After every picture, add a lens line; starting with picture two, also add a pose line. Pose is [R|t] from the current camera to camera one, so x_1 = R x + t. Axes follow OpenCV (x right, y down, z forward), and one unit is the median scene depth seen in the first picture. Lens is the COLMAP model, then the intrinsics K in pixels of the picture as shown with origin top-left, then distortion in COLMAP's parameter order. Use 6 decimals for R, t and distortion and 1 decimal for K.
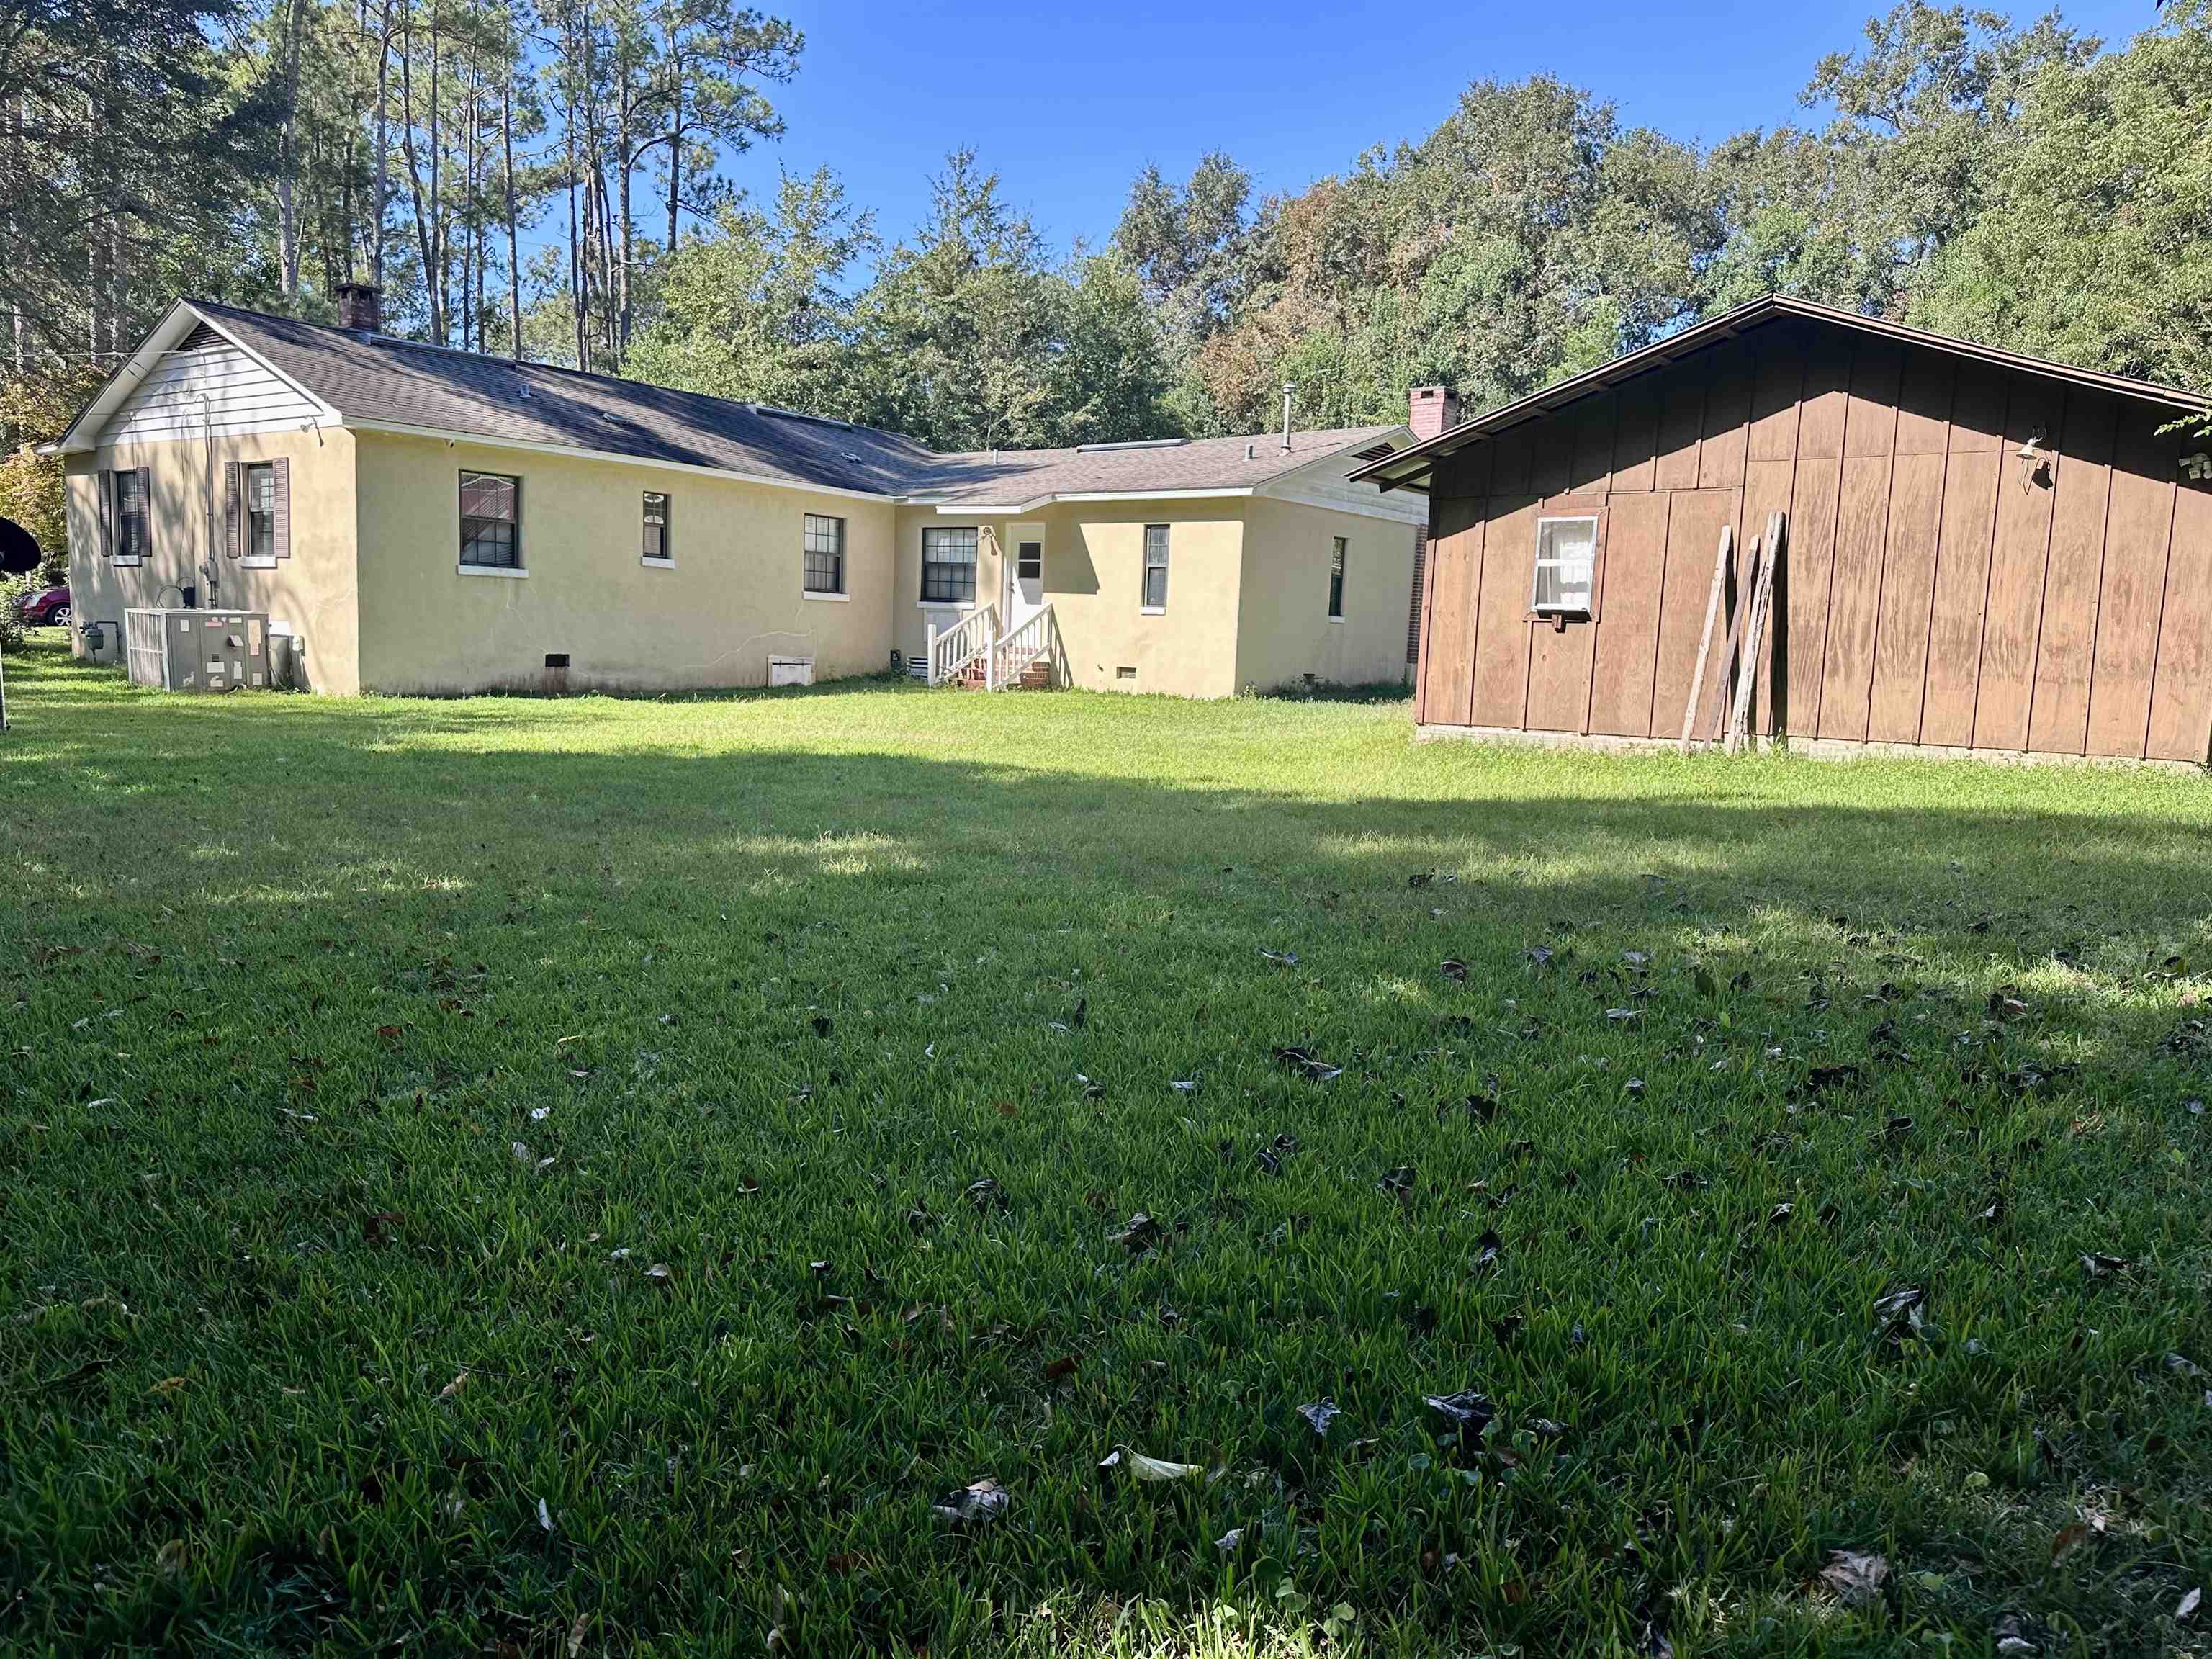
lens RADIAL K [[1569.9, 0, 1090.8], [0, 1569.9, 837.2], [0, 0, 1]] dist [0.035456, -0.047092]
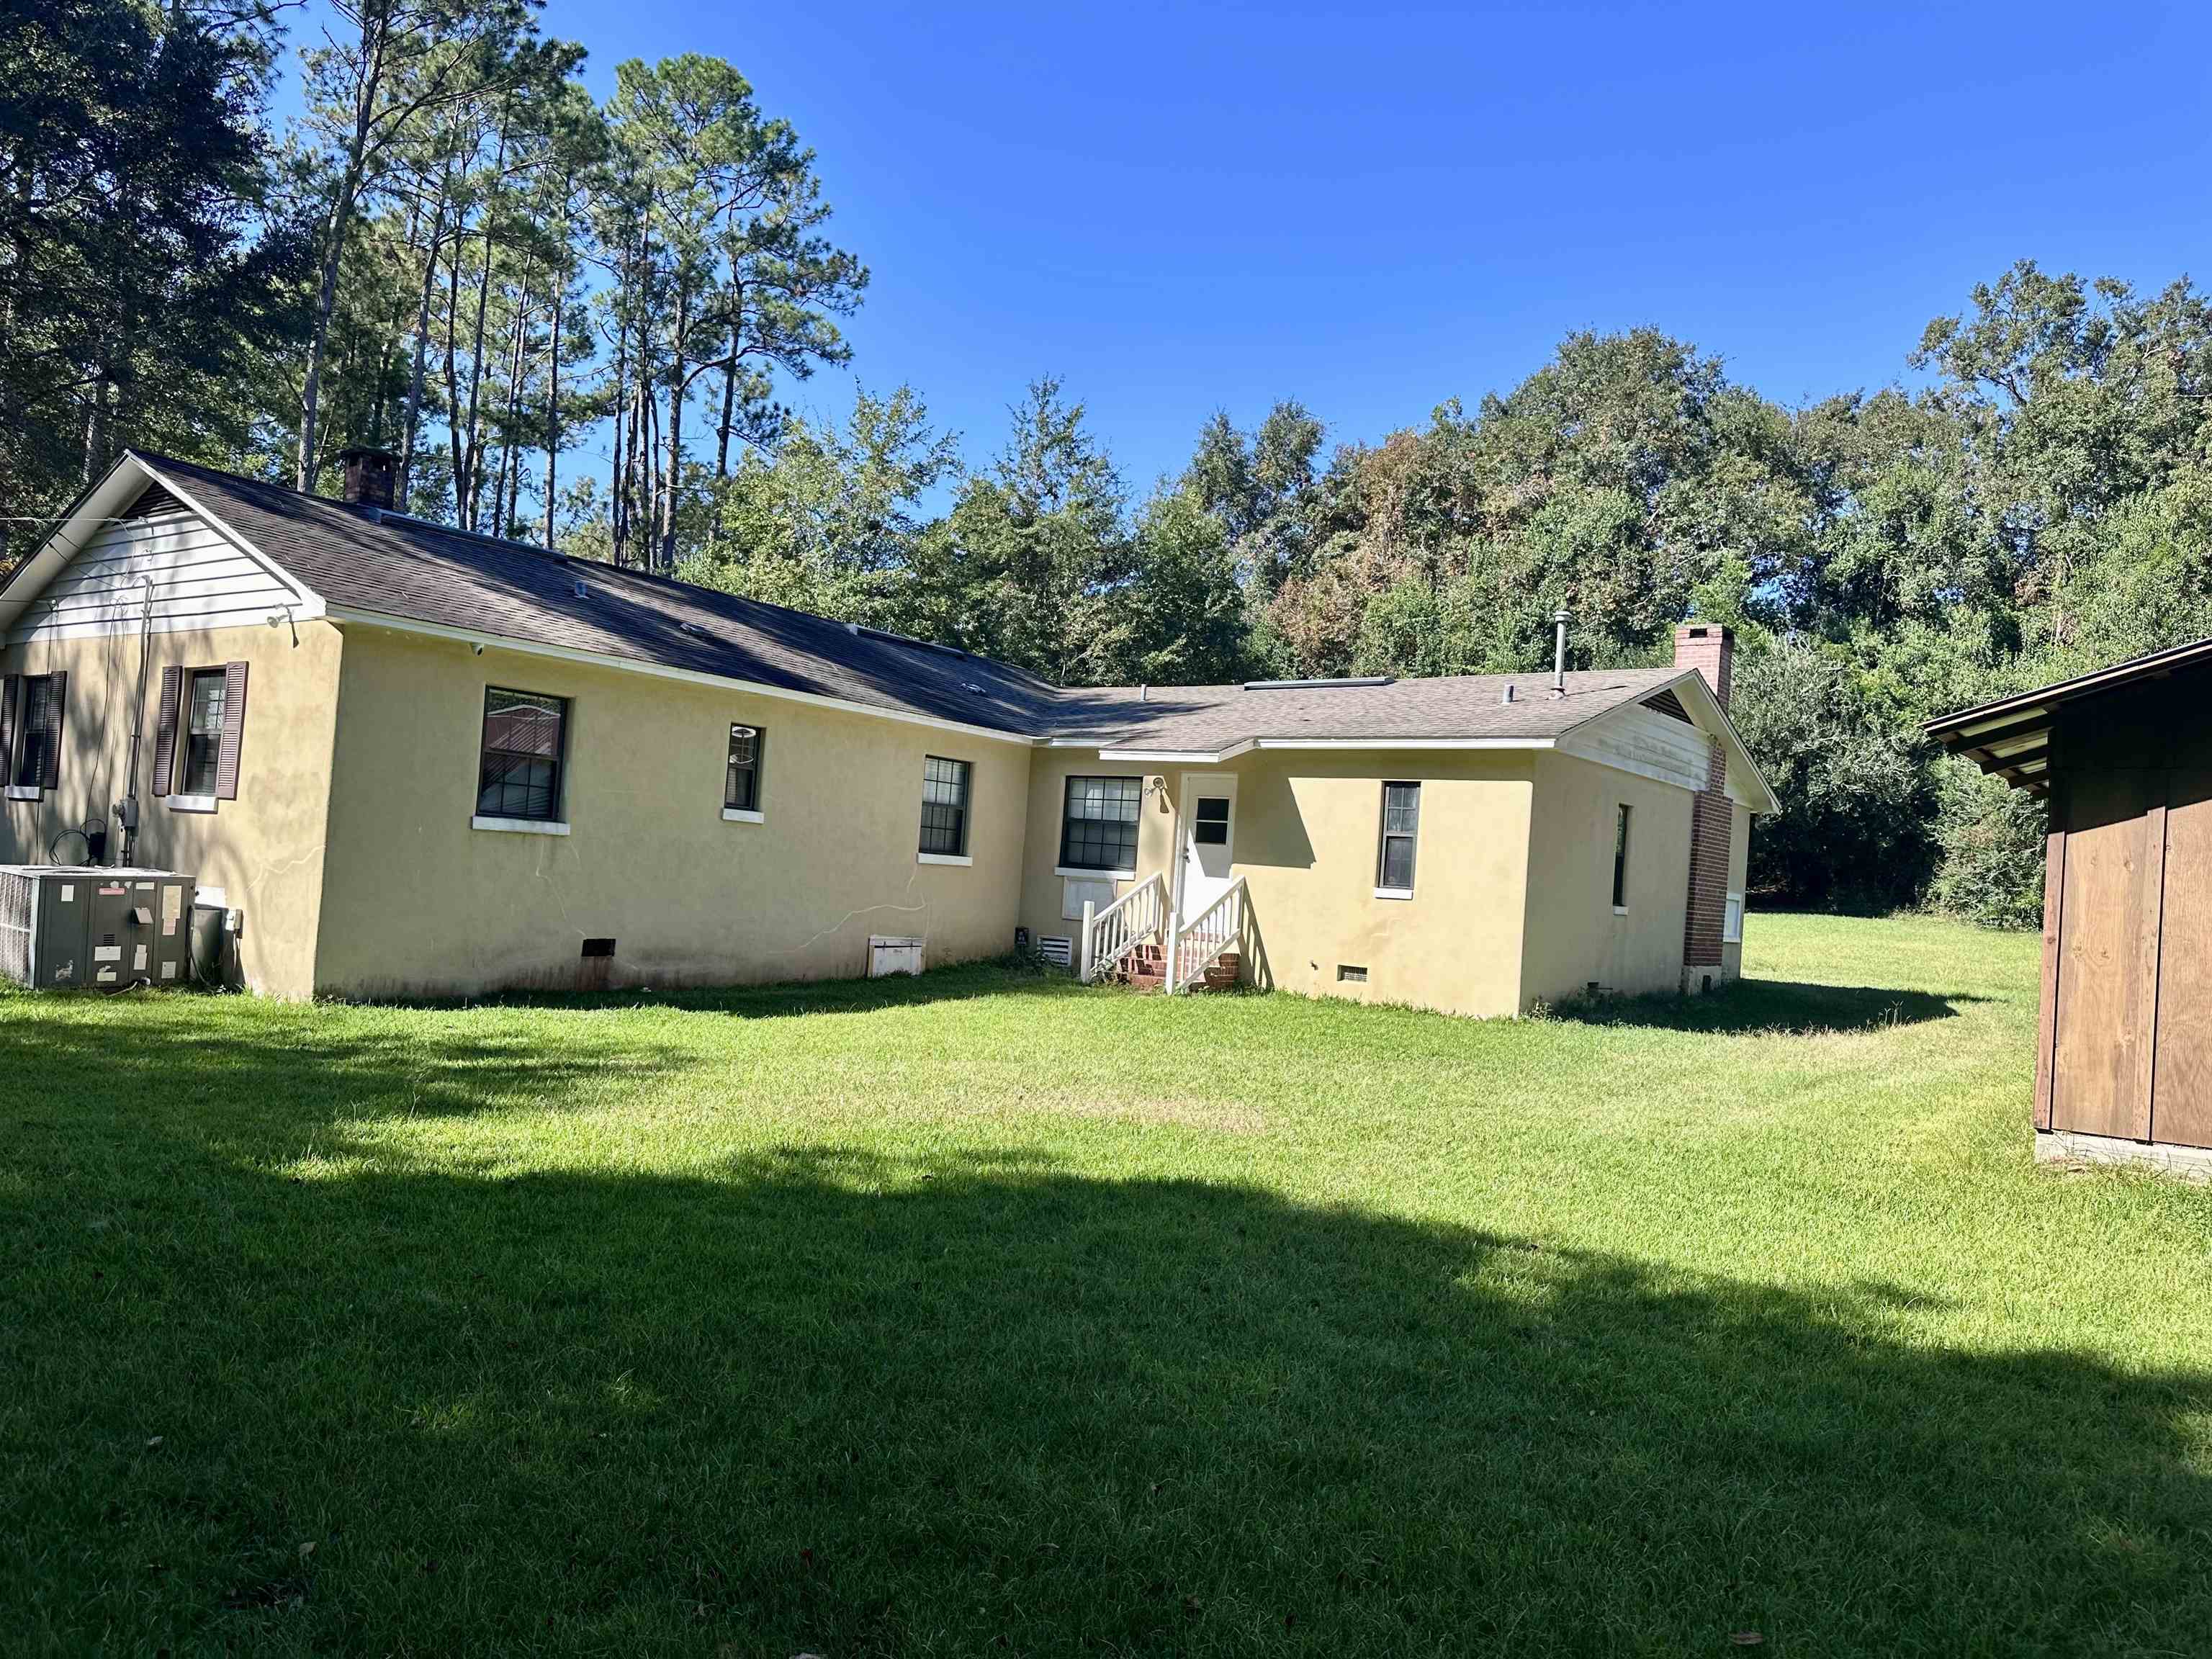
lens RADIAL K [[1569.9, 0, 1119.1], [0, 1569.9, 841.0], [0, 0, 1]] dist [0.035456, -0.047092]
pose [[0.999438, 0.026886, 0.020024, -0.093974], [-0.023563, 0.988278, -0.150836, -0.045786], [-0.023844, 0.150279, 0.988356, 0.220819]]
